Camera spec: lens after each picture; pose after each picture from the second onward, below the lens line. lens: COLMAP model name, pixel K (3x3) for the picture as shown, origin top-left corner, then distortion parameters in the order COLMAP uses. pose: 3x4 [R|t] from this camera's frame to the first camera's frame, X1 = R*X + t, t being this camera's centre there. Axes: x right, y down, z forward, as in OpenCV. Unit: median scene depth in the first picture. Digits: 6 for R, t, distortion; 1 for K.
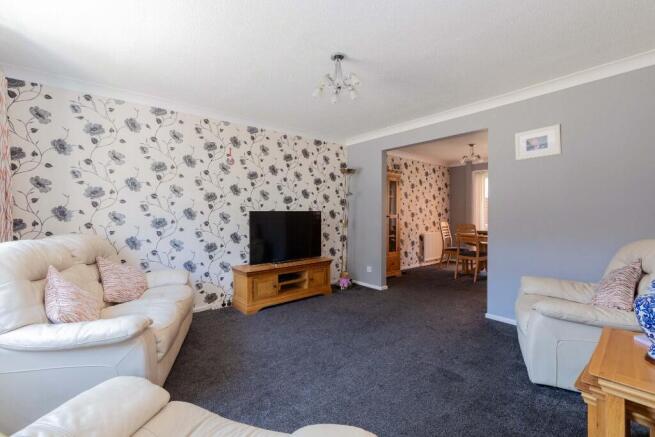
lens RADIAL K [[295.4, 0, 327.2], [0, 295.4, 216.5], [0, 0, 1]] dist [0.002526, 0.000648]
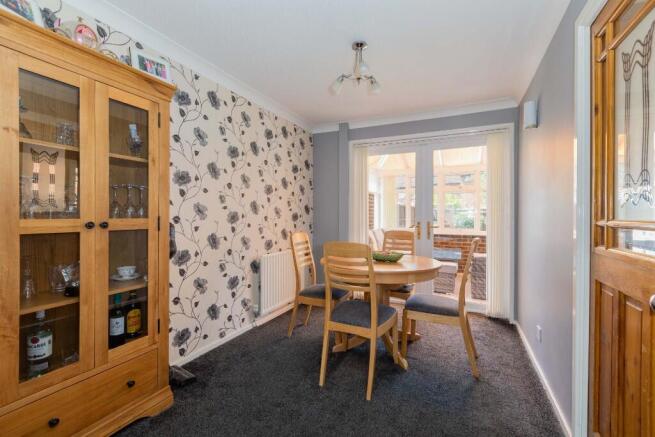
lens RADIAL K [[295.4, 0, 326.0], [0, 295.4, 216.9], [0, 0, 1]] dist [0.002526, 0.000648]
pose [[0.912072, 0.001813, 0.410026, 0.221046], [-0.002499, 0.999996, 0.001136, -0.006970], [-0.410023, -0.002061, 0.912073, 0.509070]]
